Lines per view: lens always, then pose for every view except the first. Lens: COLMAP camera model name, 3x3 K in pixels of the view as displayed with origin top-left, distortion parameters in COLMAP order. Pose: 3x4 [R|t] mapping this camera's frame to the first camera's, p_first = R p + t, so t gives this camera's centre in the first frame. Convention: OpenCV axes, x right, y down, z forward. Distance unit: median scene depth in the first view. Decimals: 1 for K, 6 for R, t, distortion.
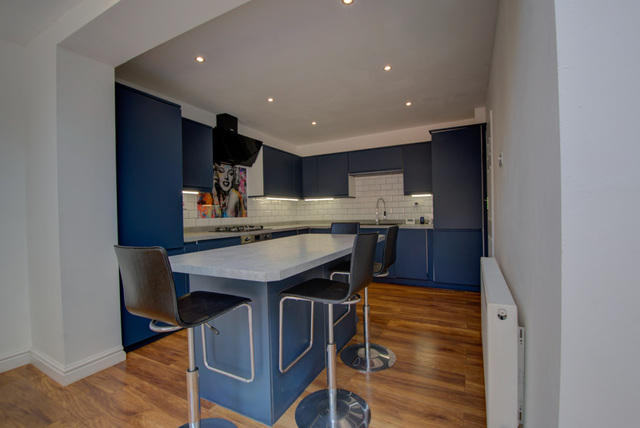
lens RADIAL K [[287.5, 0, 310.1], [0, 287.5, 214.4], [0, 0, 1]] dist [-0.000780, -0.000193]
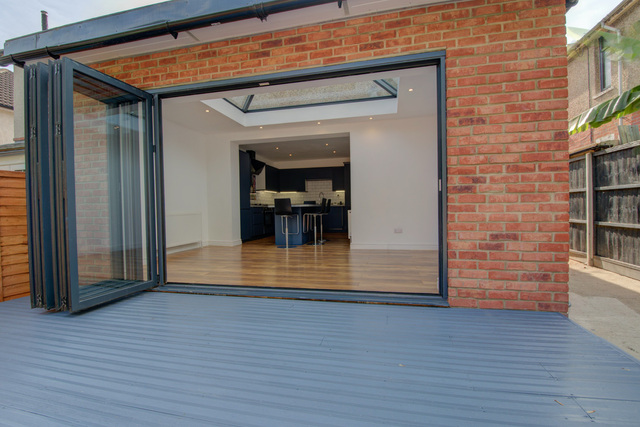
lens RADIAL K [[287.5, 0, 310.1], [0, 287.5, 213.9], [0, 0, 1]] dist [-0.000780, -0.000193]
pose [[0.971894, -0.000354, 0.235419, -0.327692], [-0.000718, 0.999990, 0.004471, 0.093336], [-0.235418, -0.004514, 0.971884, -1.011612]]
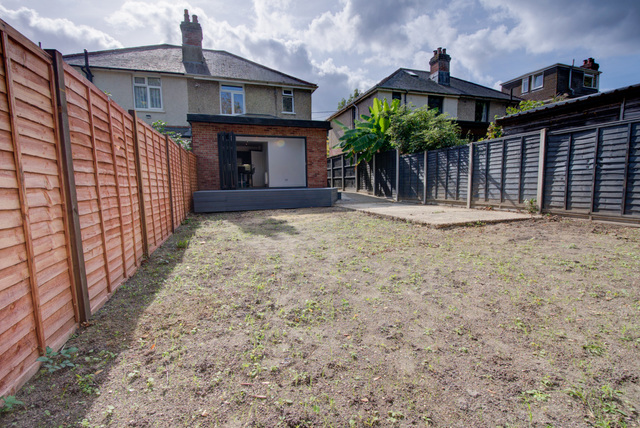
lens RADIAL K [[292.9, 0, 327.2], [0, 292.9, 215.8], [0, 0, 1]] dist [0.013099, -0.028181]
pose [[0.680454, -0.067724, 0.729655, -1.888911], [-0.001073, 0.995627, 0.093411, 0.273222], [-0.732790, -0.064345, 0.677406, -2.604919]]
